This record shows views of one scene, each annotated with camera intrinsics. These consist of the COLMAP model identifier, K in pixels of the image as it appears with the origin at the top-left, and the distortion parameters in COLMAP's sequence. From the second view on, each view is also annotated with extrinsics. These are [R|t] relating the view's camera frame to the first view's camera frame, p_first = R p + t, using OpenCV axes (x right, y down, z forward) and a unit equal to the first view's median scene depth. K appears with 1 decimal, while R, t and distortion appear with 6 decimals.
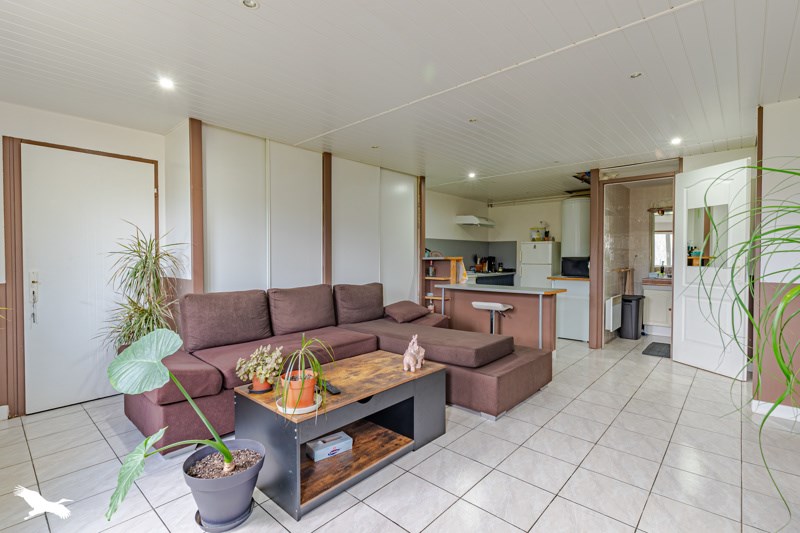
lens RADIAL K [[379.1, 0, 399.7], [0, 379.1, 263.7], [0, 0, 1]] dist [0.014302, -0.000619]
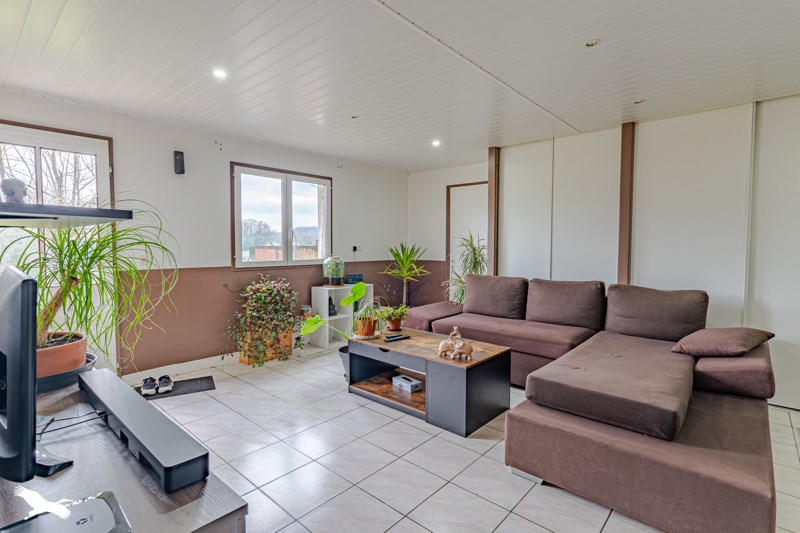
lens RADIAL K [[393.4, 0, 399.8], [0, 393.4, 262.3], [0, 0, 1]] dist [-0.000449, -0.000056]
pose [[0.008179, 0.047699, -0.998828, 0.962470], [-0.022464, 0.998618, 0.047506, -0.030646], [0.999714, 0.022049, 0.009239, 0.728510]]
